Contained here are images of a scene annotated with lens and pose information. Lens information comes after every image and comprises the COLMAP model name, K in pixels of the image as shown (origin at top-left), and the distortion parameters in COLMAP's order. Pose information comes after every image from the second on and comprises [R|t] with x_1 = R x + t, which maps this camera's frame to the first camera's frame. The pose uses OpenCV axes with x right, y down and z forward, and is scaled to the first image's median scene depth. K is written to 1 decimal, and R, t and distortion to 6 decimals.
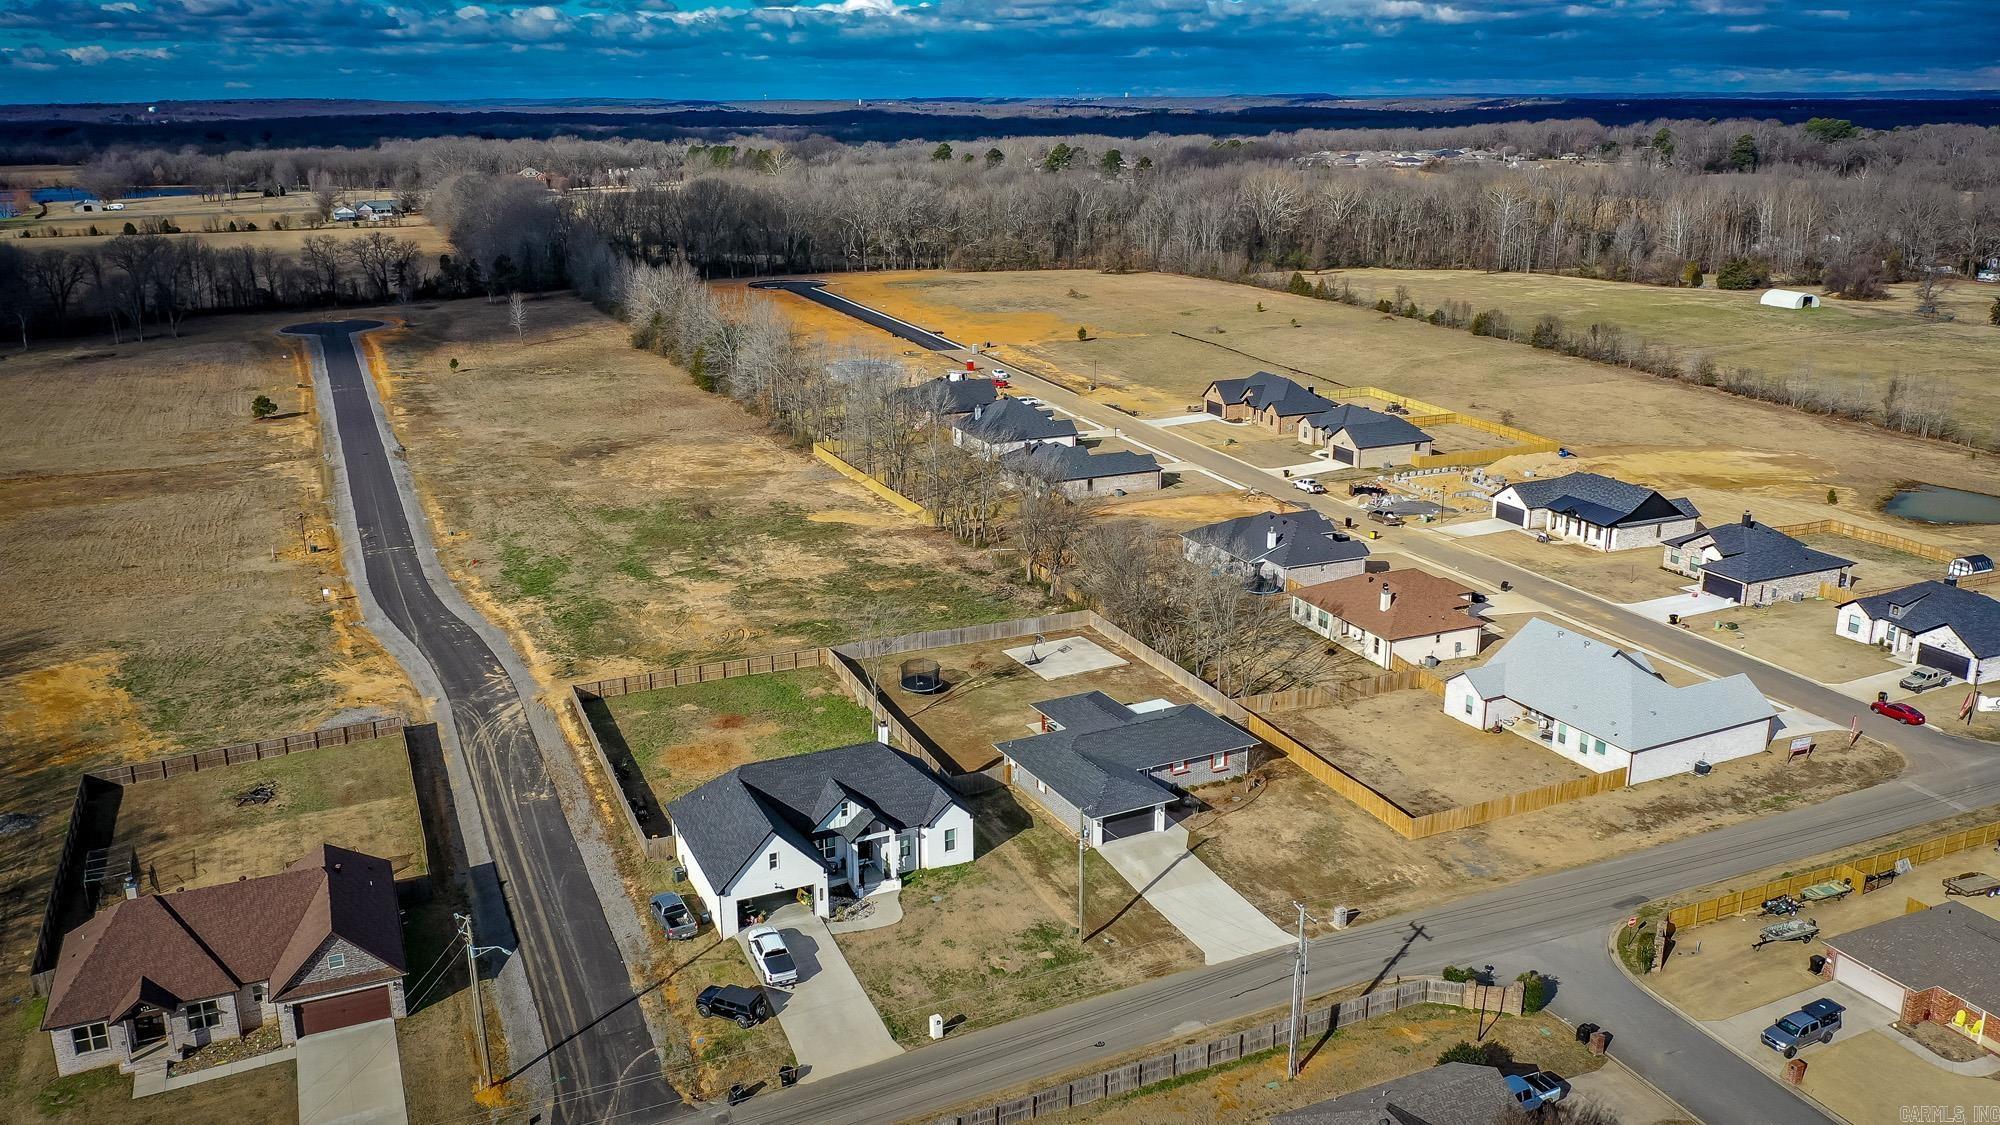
lens RADIAL K [[1585.8, 0, 1000.0], [0, 1585.8, 562.5], [0, 0, 1]] dist [-0.001966, 0.000645]
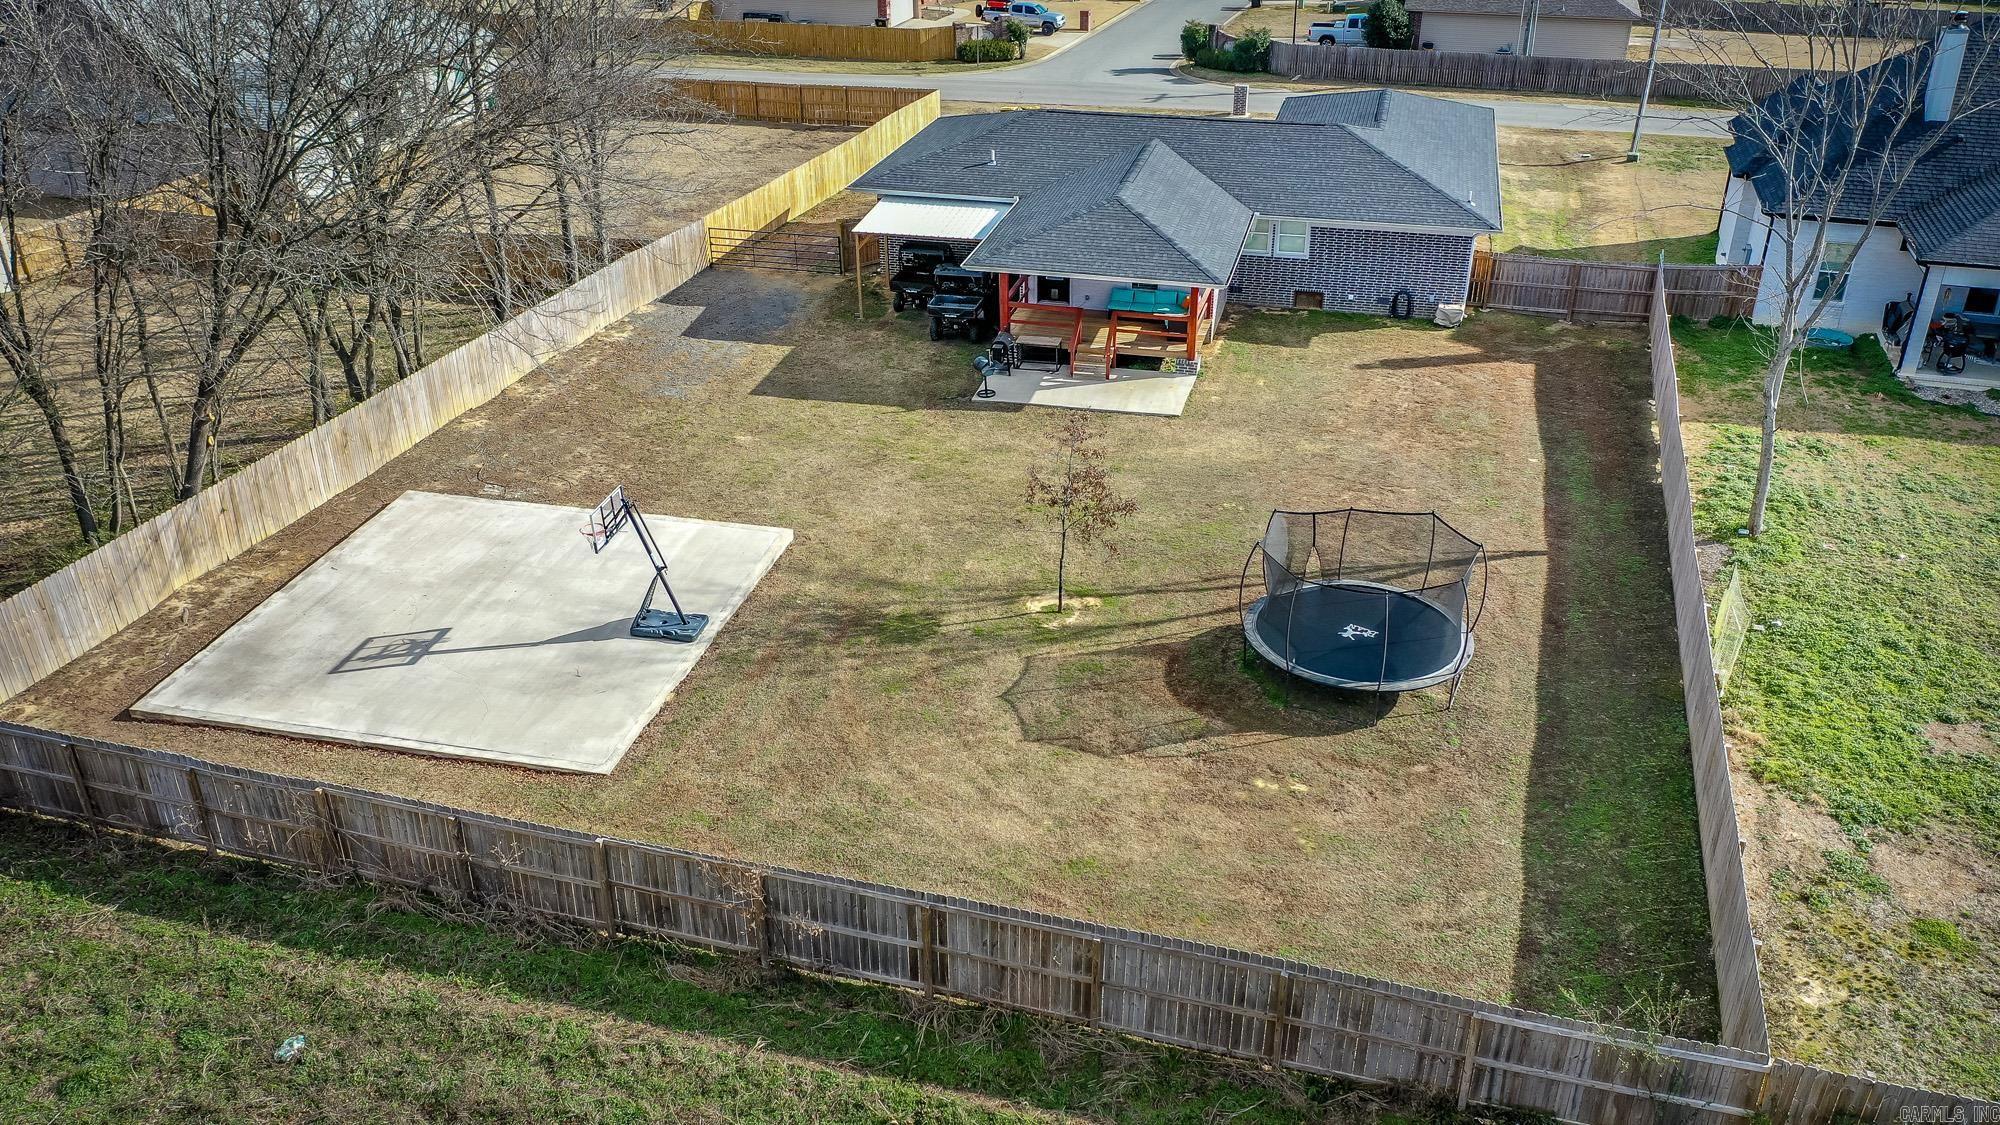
lens RADIAL K [[1585.8, 0, 1000.0], [0, 1585.8, 562.5], [0, 0, 1]] dist [-0.001966, 0.000645]
pose [[-0.748772, -0.299199, 0.591456, -0.112925], [0.199745, 0.748985, 0.631762, -0.053339], [-0.632014, 0.591186, -0.501056, 0.975987]]
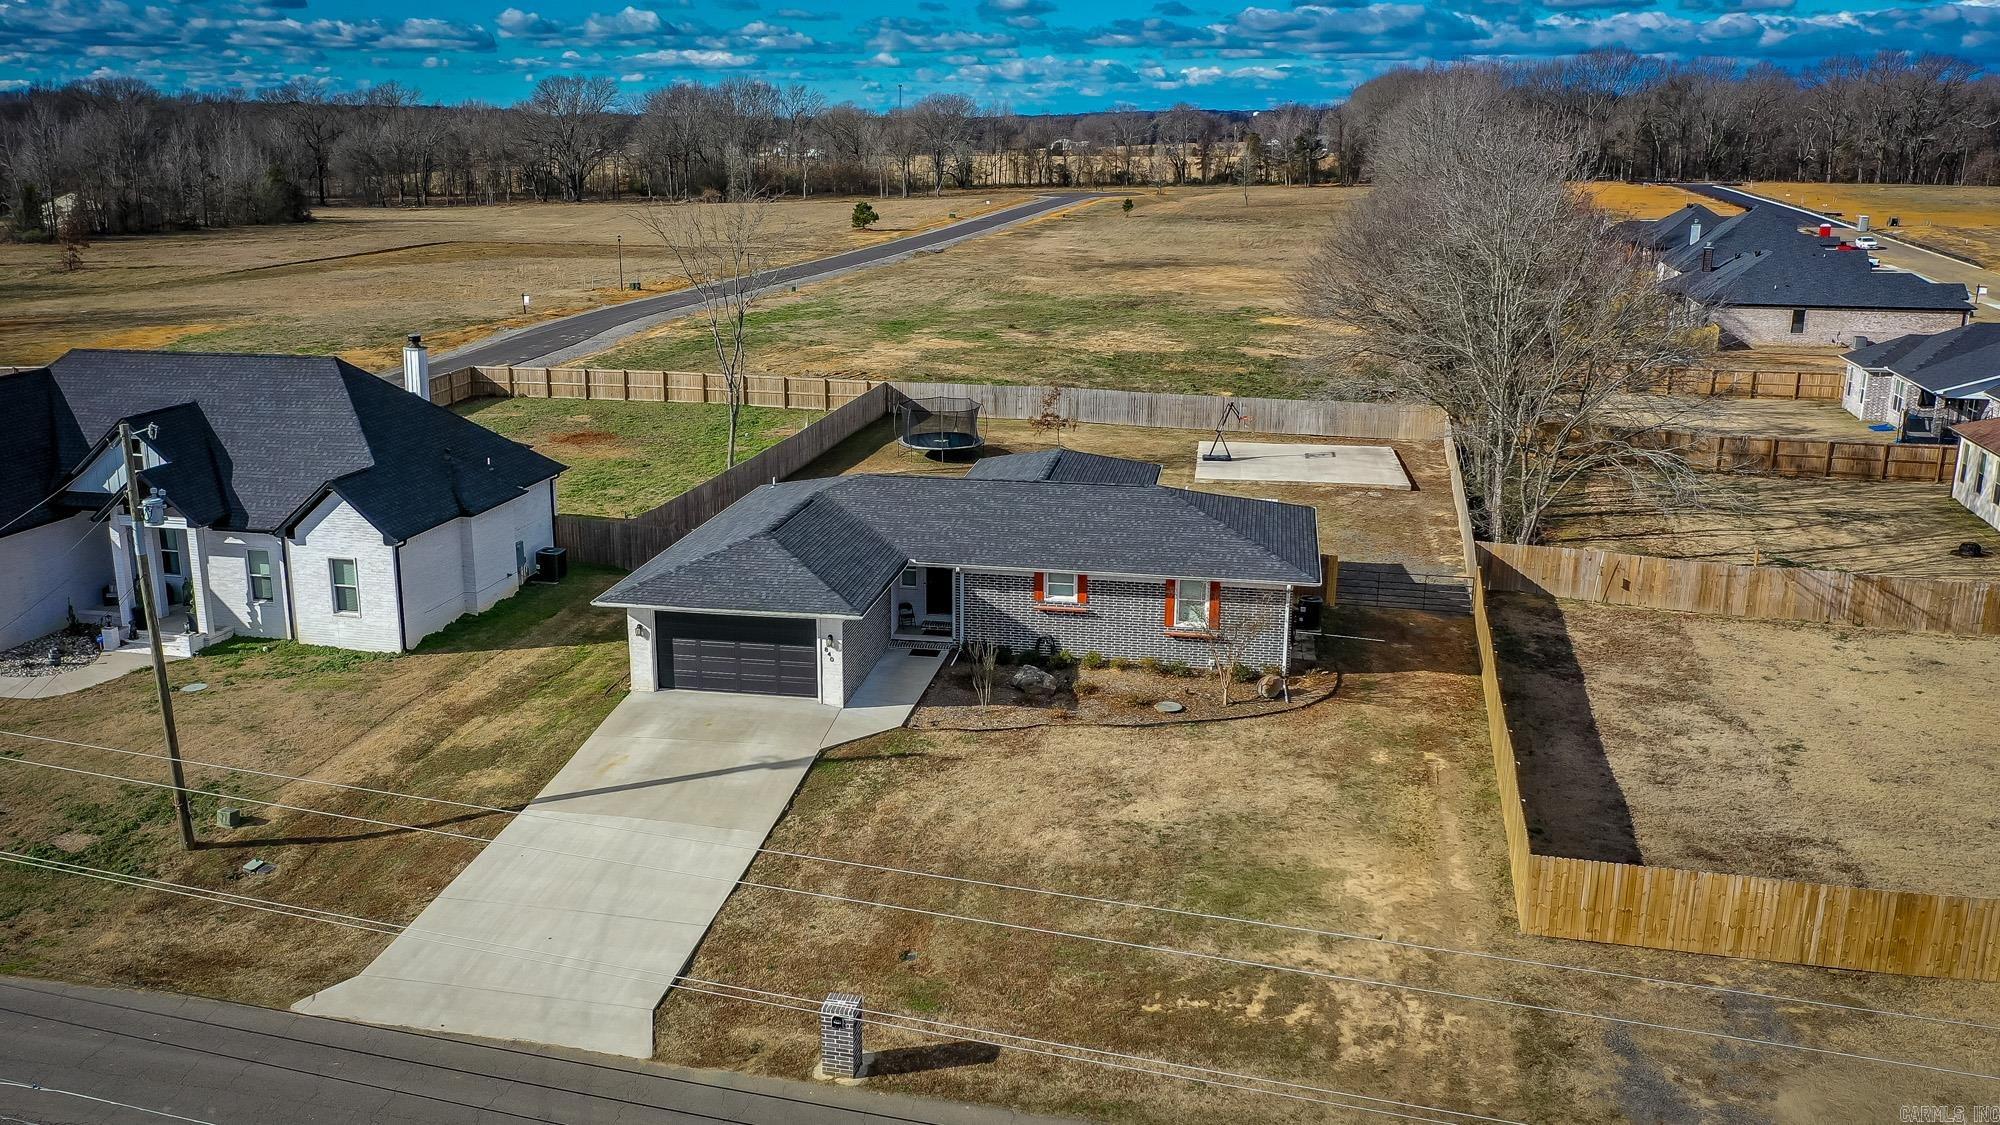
lens RADIAL K [[1708.2, 0, 923.7], [0, 1708.2, 566.6], [0, 0, 1]] dist [-0.001073, 0.002251]
pose [[0.780977, 0.162736, -0.602985, 0.244116], [-0.179658, 0.983187, 0.032655, 0.086132], [0.598161, 0.082828, 0.797084, 0.493669]]
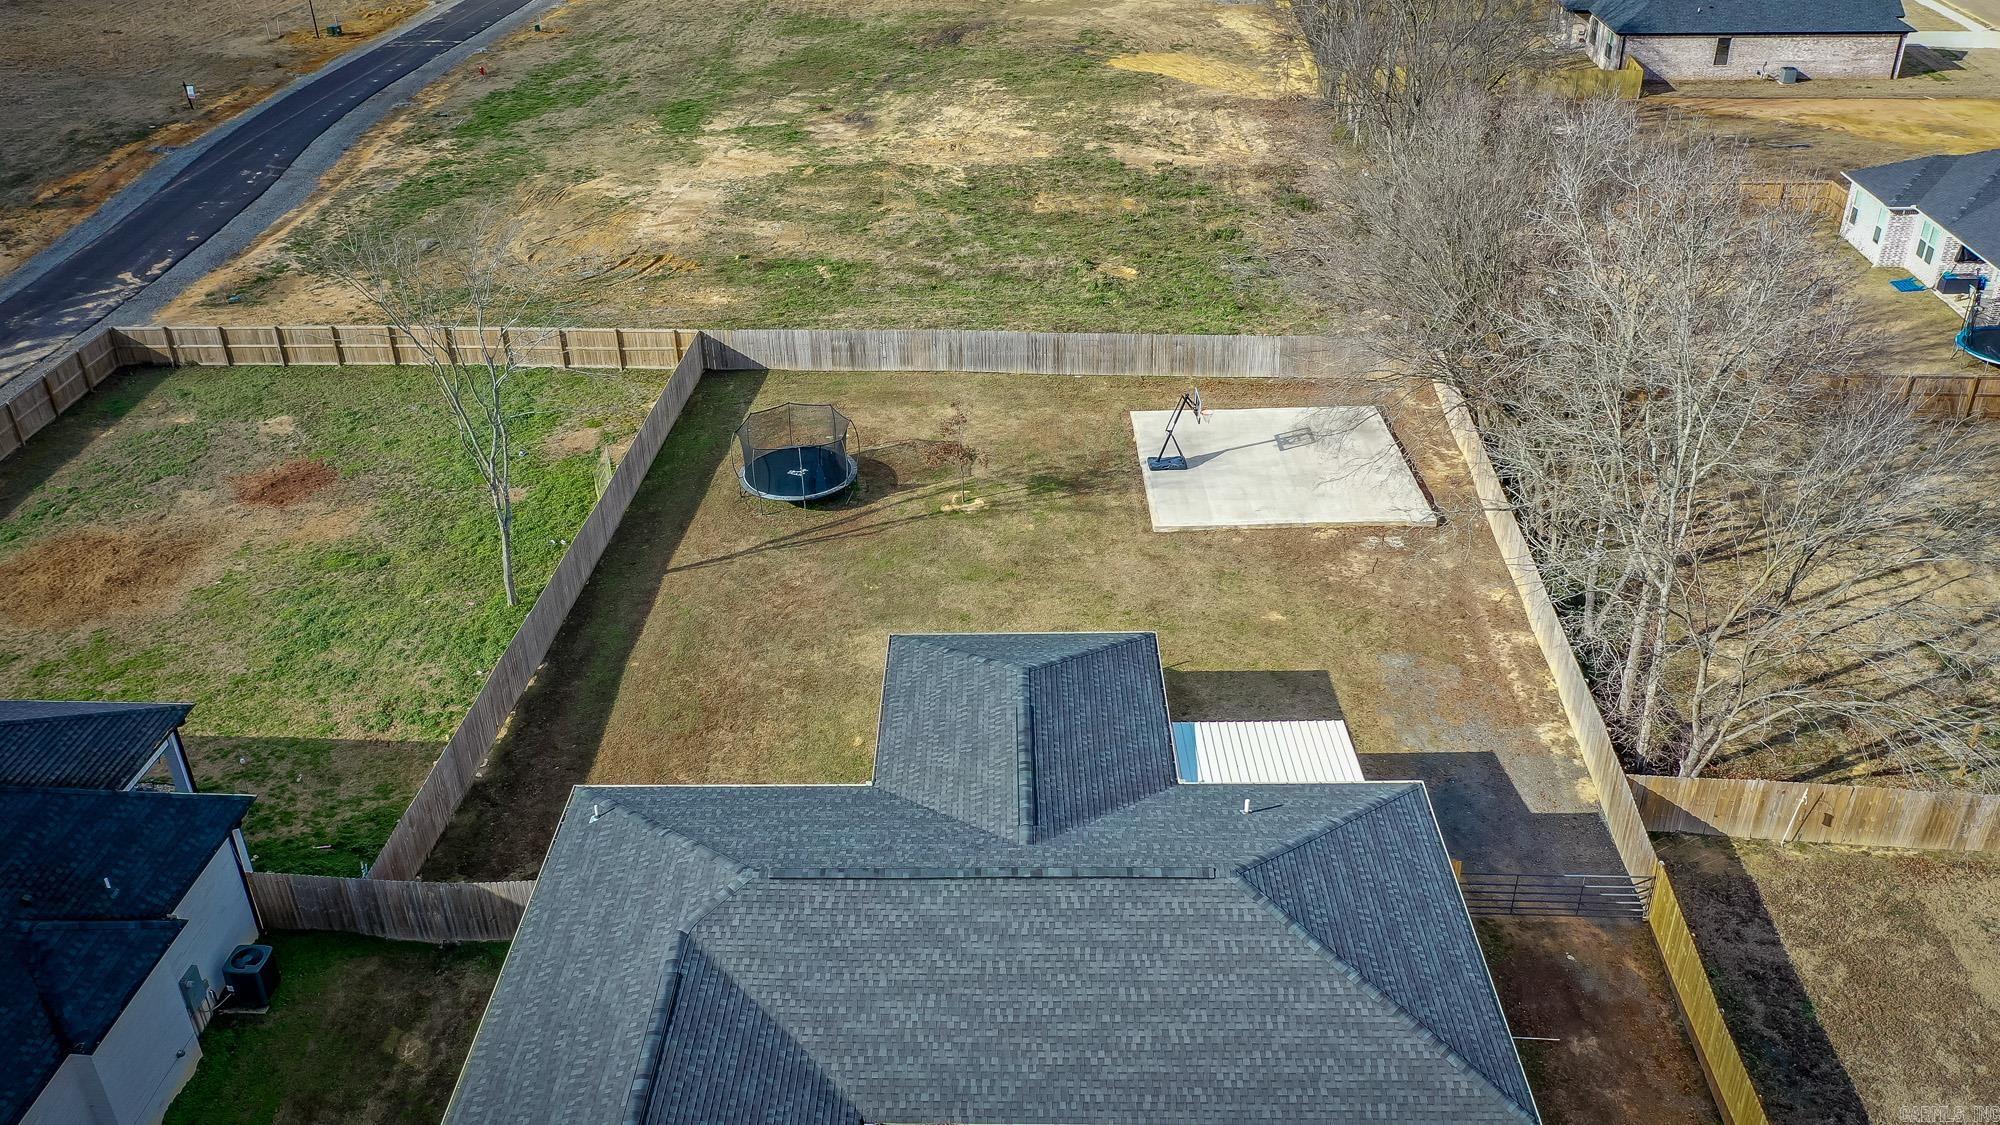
lens RADIAL K [[1643.3, 0, 980.0], [0, 1643.3, 568.1], [0, 0, 1]] dist [-0.001333, 0.003933]
pose [[0.880070, 0.222576, -0.419447, 0.132200], [-0.116957, 0.957731, 0.262815, -0.006598], [0.460214, -0.182239, 0.868903, 0.596523]]
